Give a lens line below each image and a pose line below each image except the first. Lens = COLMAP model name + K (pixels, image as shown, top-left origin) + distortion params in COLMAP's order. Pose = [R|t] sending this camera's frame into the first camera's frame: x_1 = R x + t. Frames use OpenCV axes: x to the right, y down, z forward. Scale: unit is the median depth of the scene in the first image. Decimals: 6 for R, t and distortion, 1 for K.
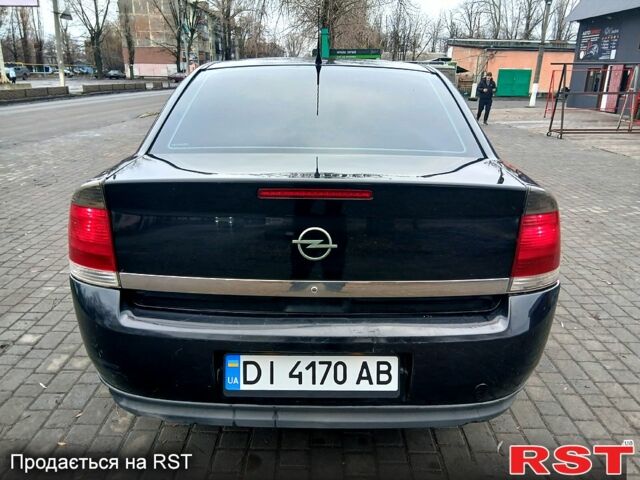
lens RADIAL K [[485.7, 0, 320.0], [0, 485.7, 240.0], [0, 0, 1]] dist [0.112177, -0.183416]
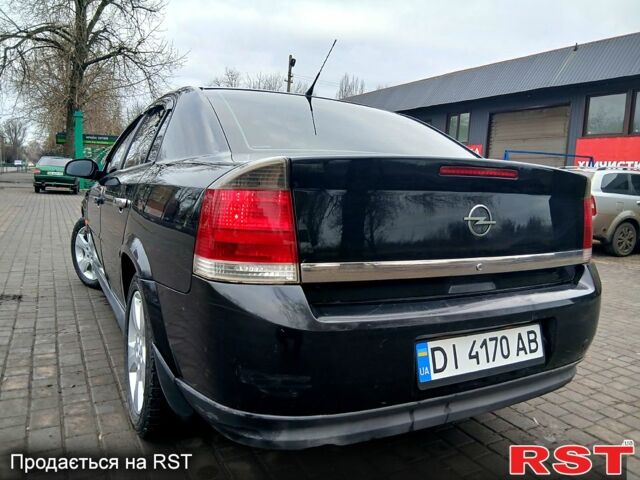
lens RADIAL K [[485.7, 0, 320.0], [0, 485.7, 240.0], [0, 0, 1]] dist [0.112177, -0.183416]
pose [[0.872354, -0.034857, 0.487630, -0.793300], [0.122775, 0.981108, -0.149509, 0.157093], [-0.473206, 0.190294, 0.860154, 0.247745]]
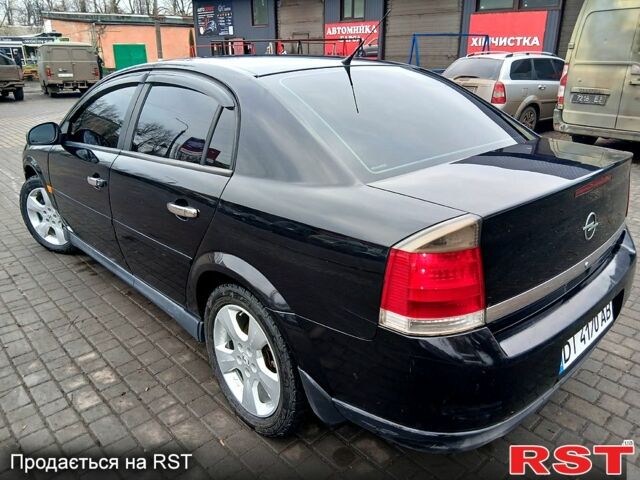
lens RADIAL K [[485.7, 0, 320.0], [0, 485.7, 240.0], [0, 0, 1]] dist [0.112177, -0.183416]
pose [[0.726893, -0.261046, 0.635202, -1.204137], [0.230526, 0.964020, 0.132376, -0.257457], [-0.646904, 0.050208, 0.760917, 0.488194]]
